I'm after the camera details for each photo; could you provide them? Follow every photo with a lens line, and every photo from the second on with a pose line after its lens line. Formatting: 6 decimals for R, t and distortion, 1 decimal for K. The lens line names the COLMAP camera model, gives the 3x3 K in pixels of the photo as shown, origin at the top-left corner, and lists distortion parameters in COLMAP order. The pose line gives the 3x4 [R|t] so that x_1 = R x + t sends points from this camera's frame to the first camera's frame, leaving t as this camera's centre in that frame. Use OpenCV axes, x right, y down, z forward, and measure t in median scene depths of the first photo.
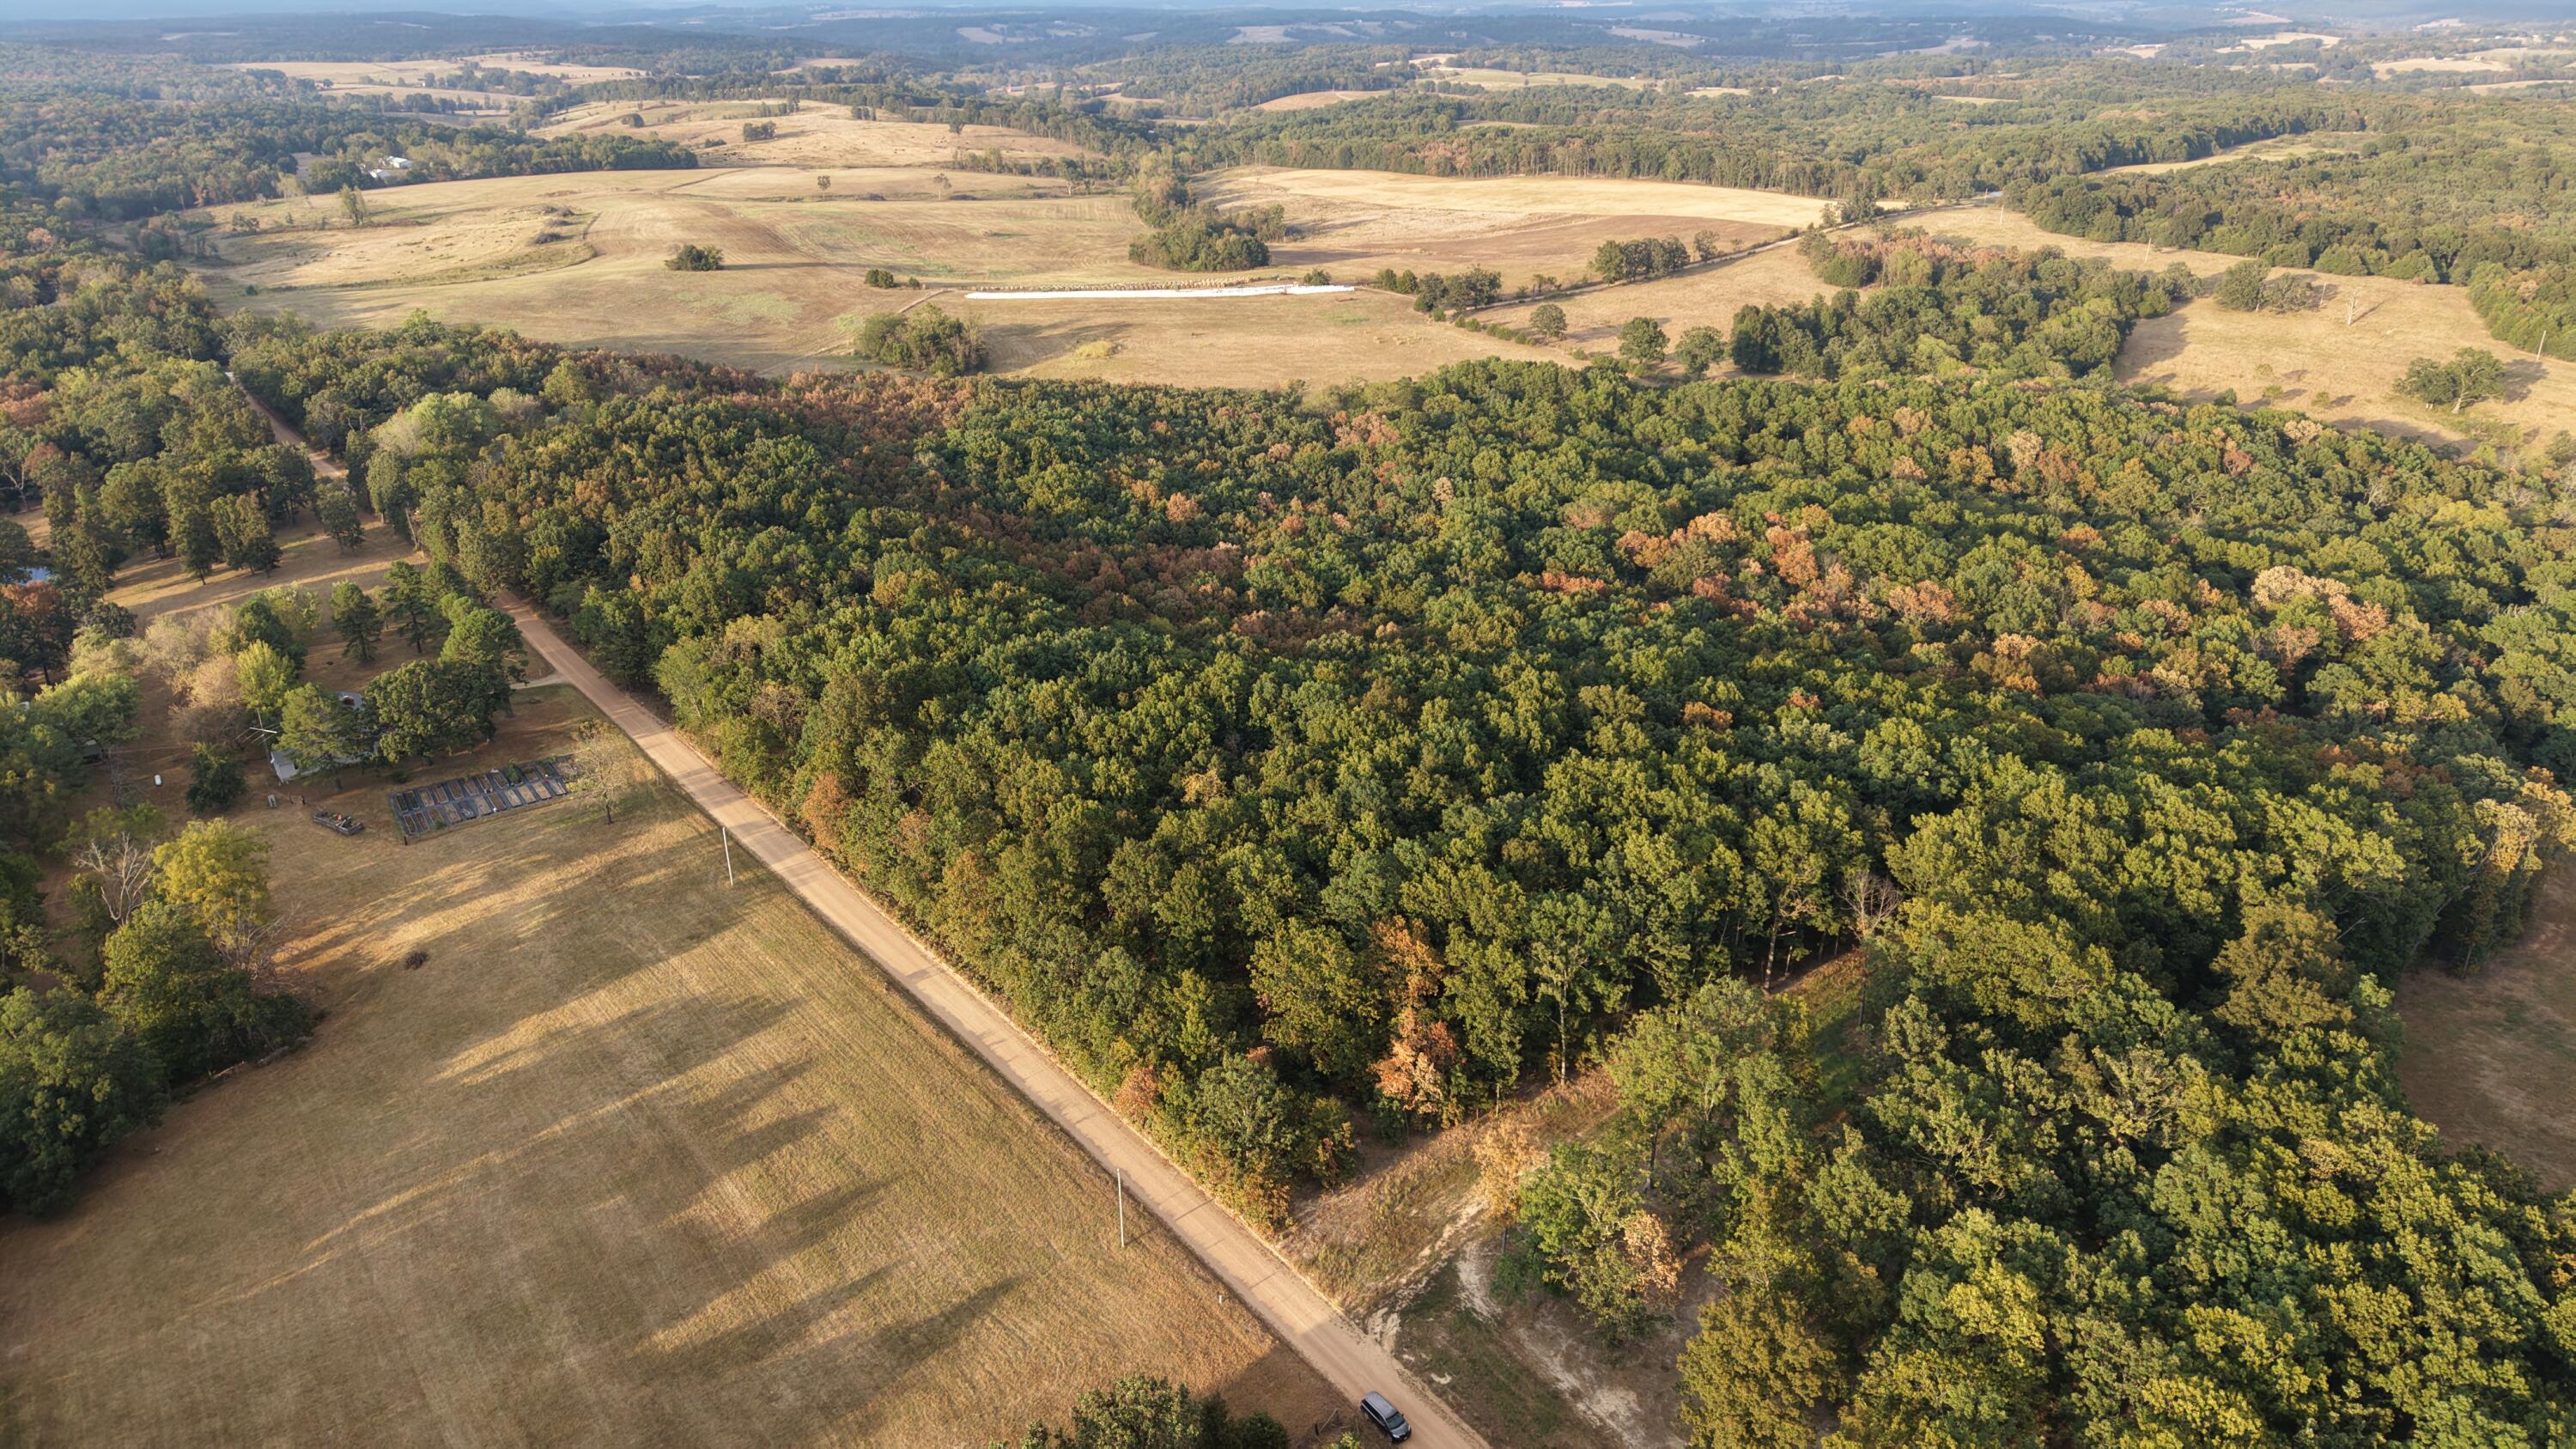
lens RADIAL K [[1724.9, 0, 1288.0], [0, 1724.9, 724.5], [0, 0, 1]] dist [0.028819, -0.031851]
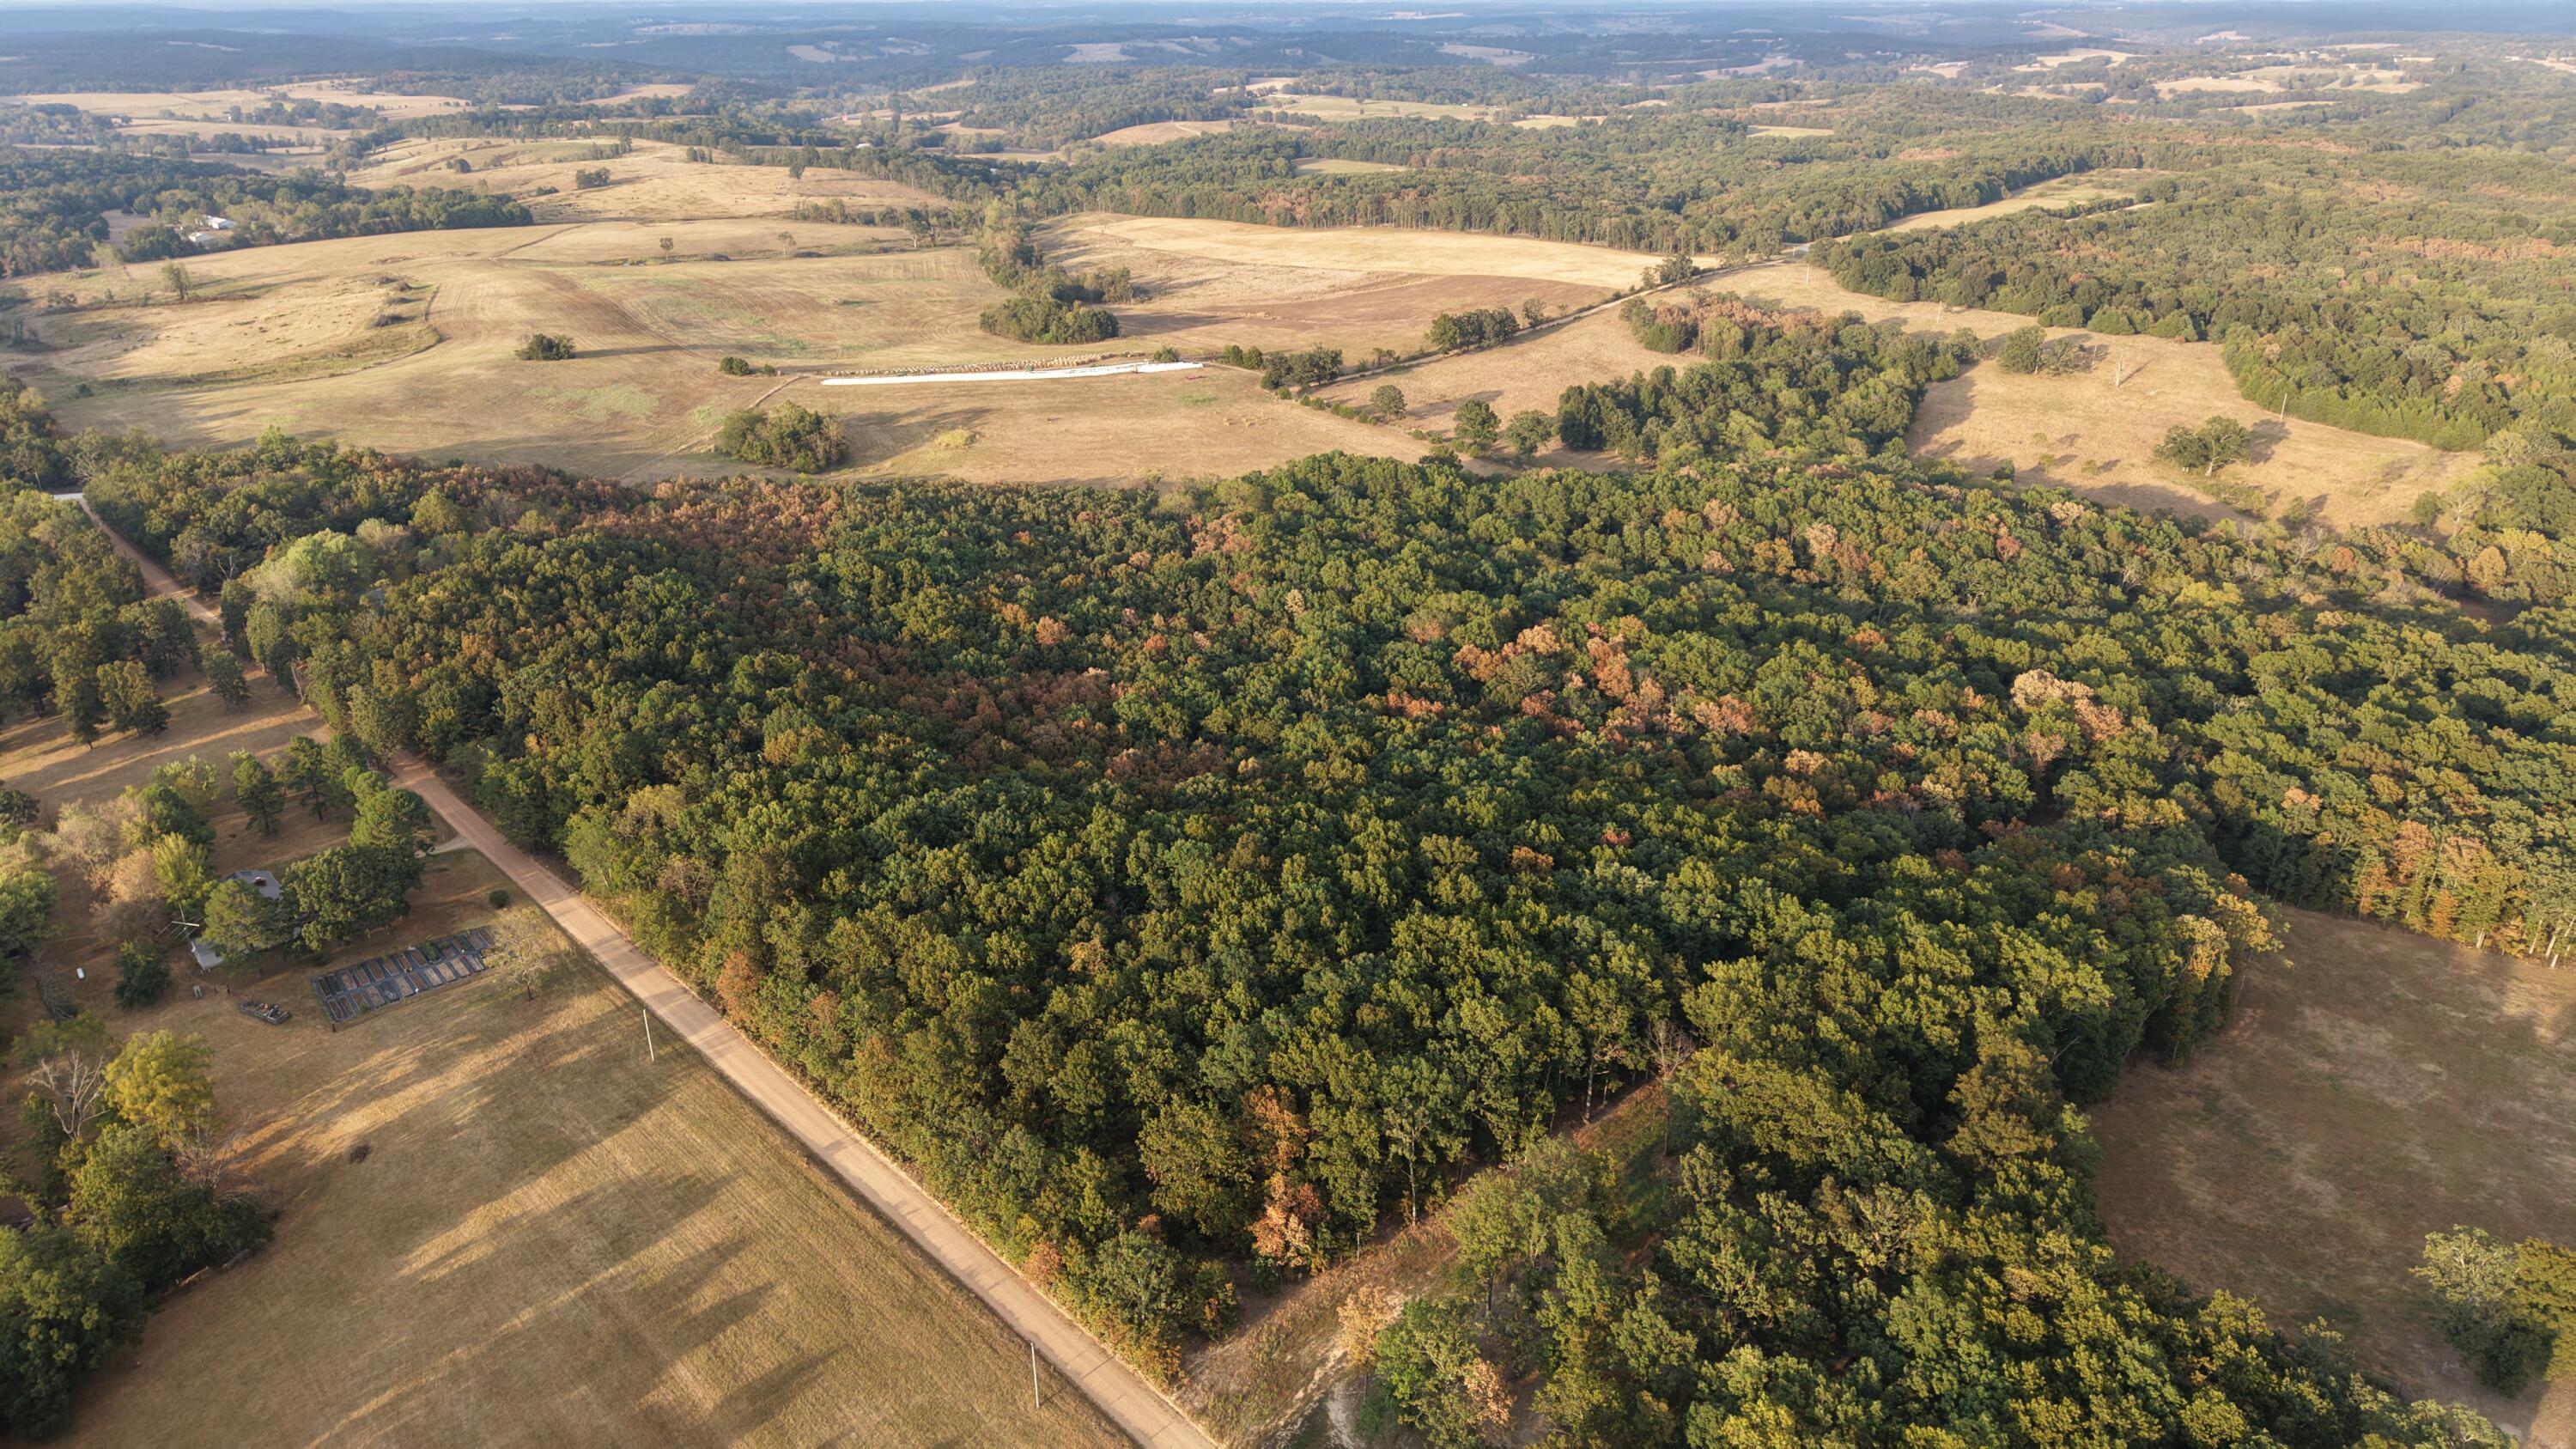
lens RADIAL K [[1724.9, 0, 1288.0], [0, 1724.9, 724.5], [0, 0, 1]] dist [0.028819, -0.031851]
pose [[0.996127, -0.037418, 0.079570, -0.002948], [0.037612, 0.999292, -0.000936, -0.089114], [-0.079478, 0.003925, 0.996829, -0.101365]]
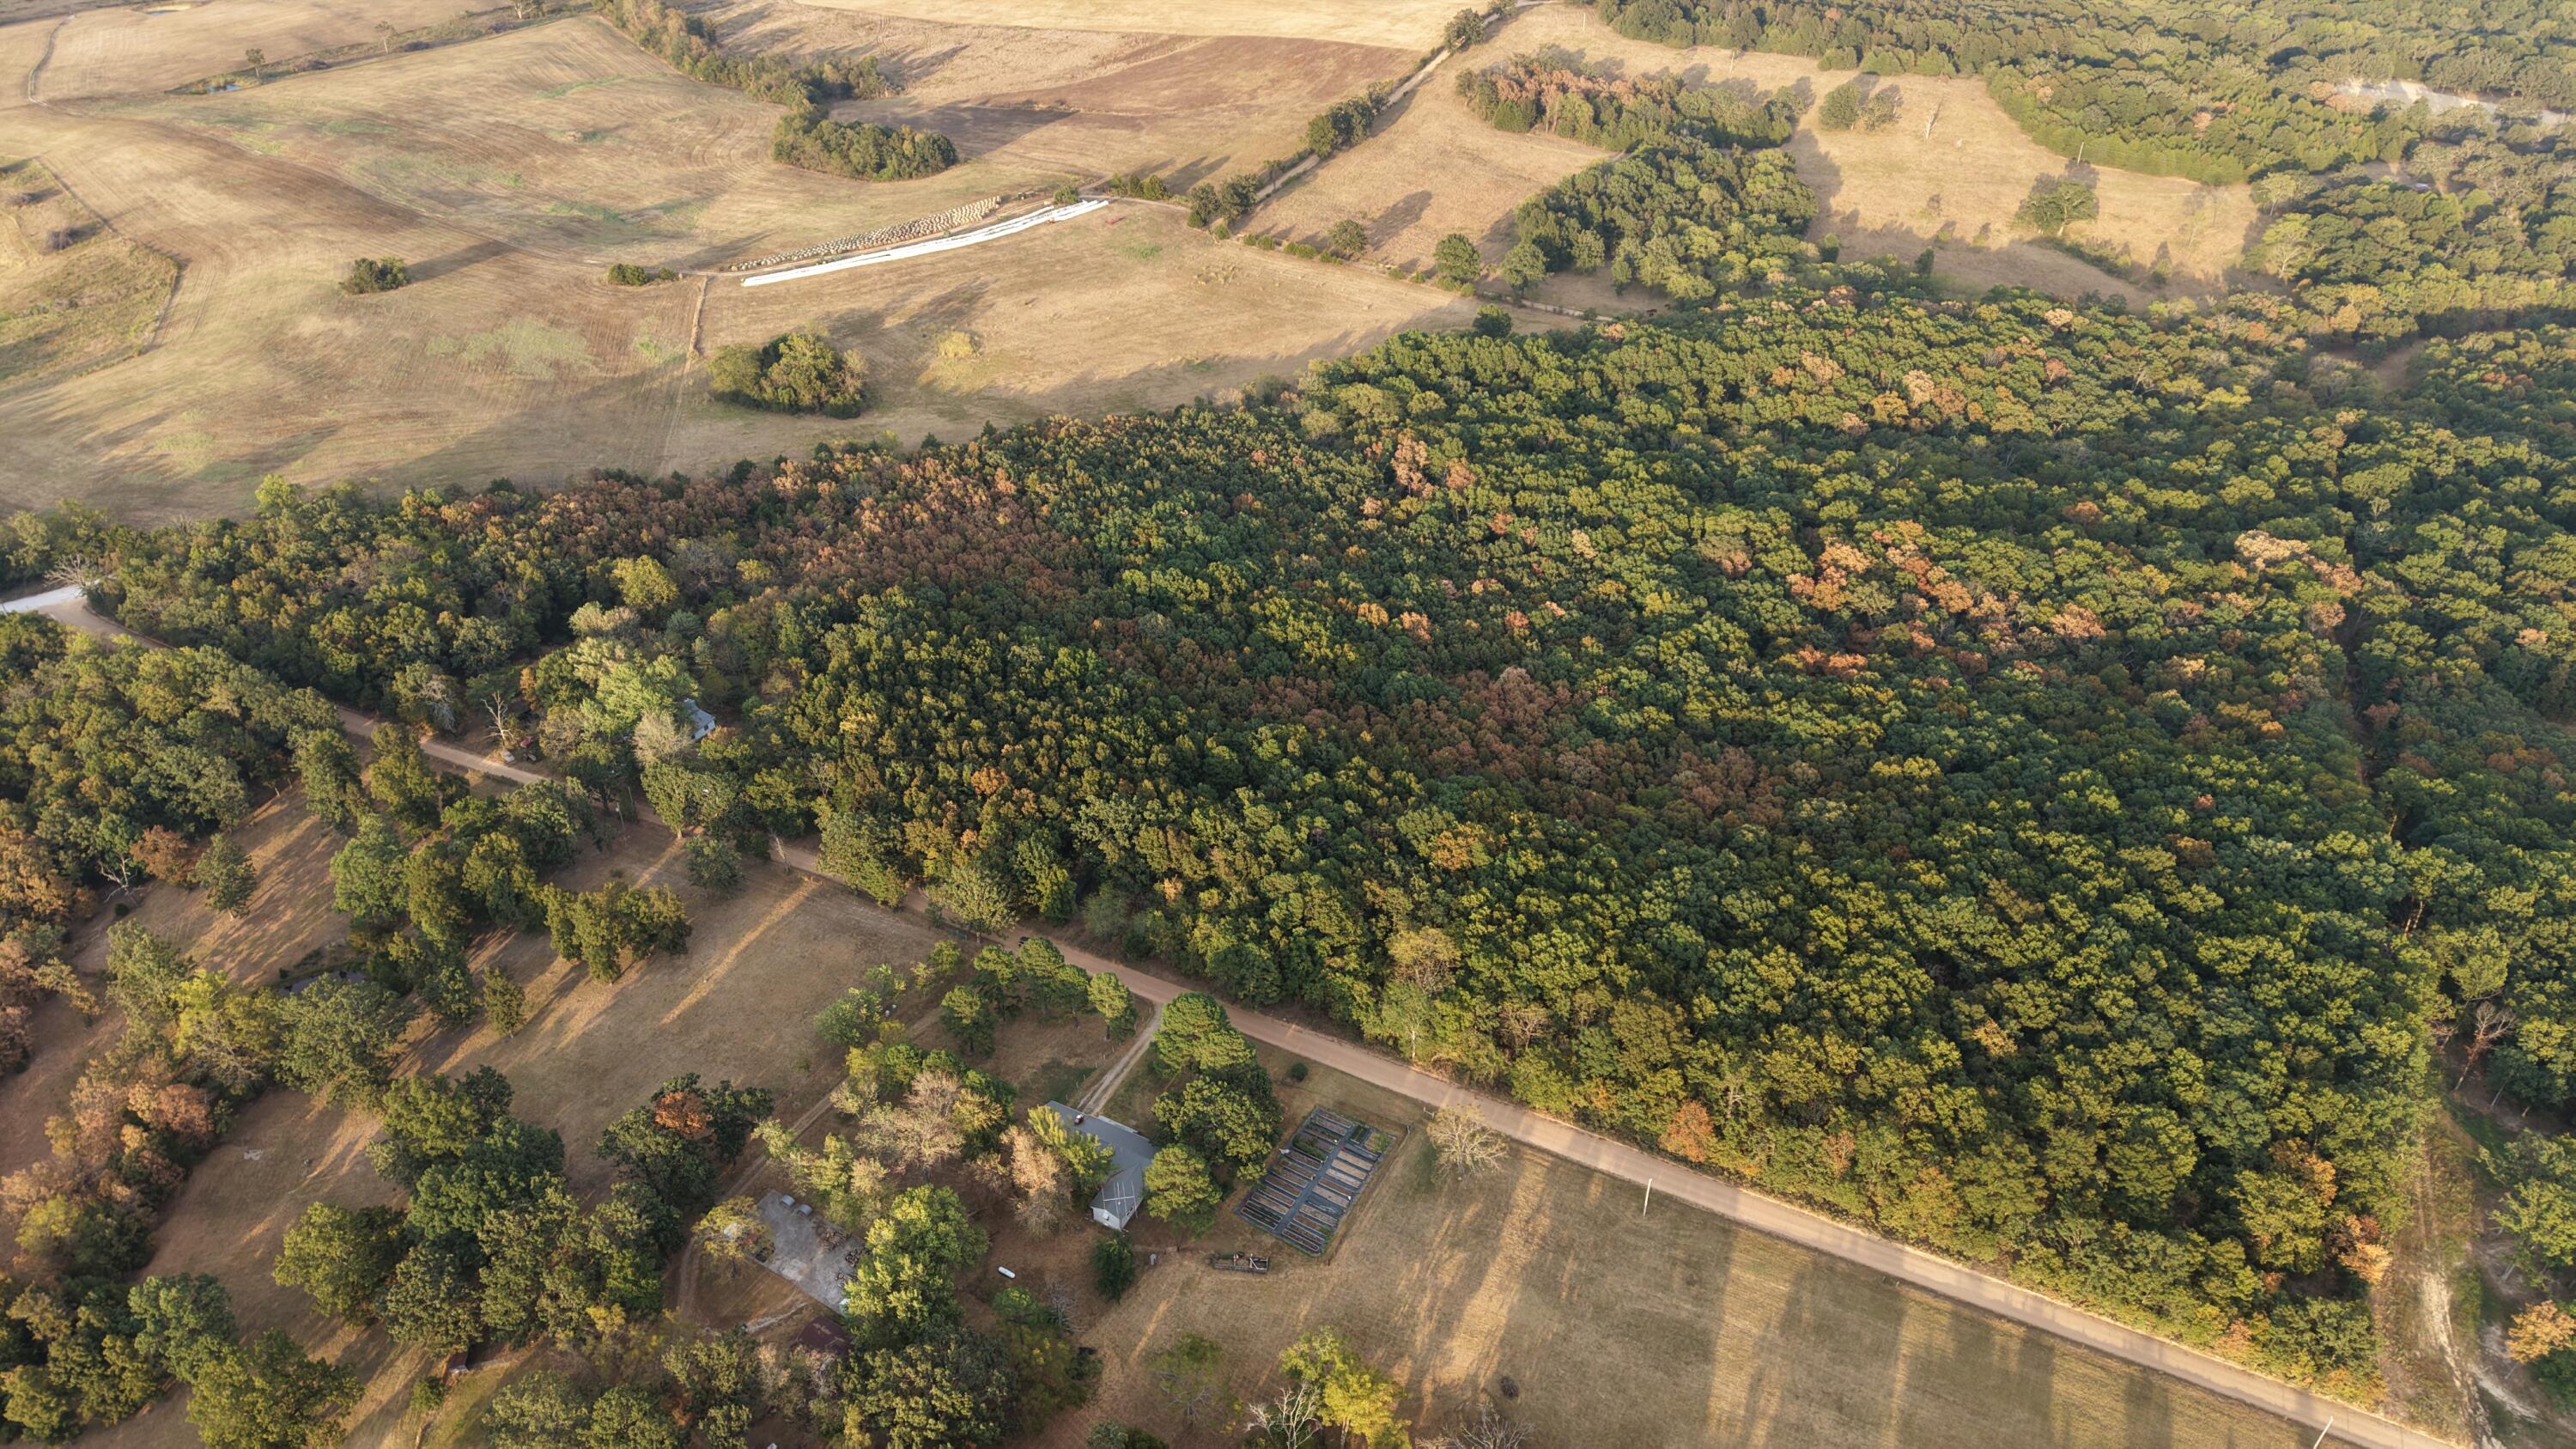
lens RADIAL K [[1726.6, 0, 1288.0], [0, 1726.6, 724.5], [0, 0, 1]] dist [0.019900, -0.018127]
pose [[0.905137, -0.241165, 0.350095, -0.761291], [0.166397, 0.958795, 0.230268, -0.472485], [-0.391202, -0.150169, 0.907970, 0.060955]]
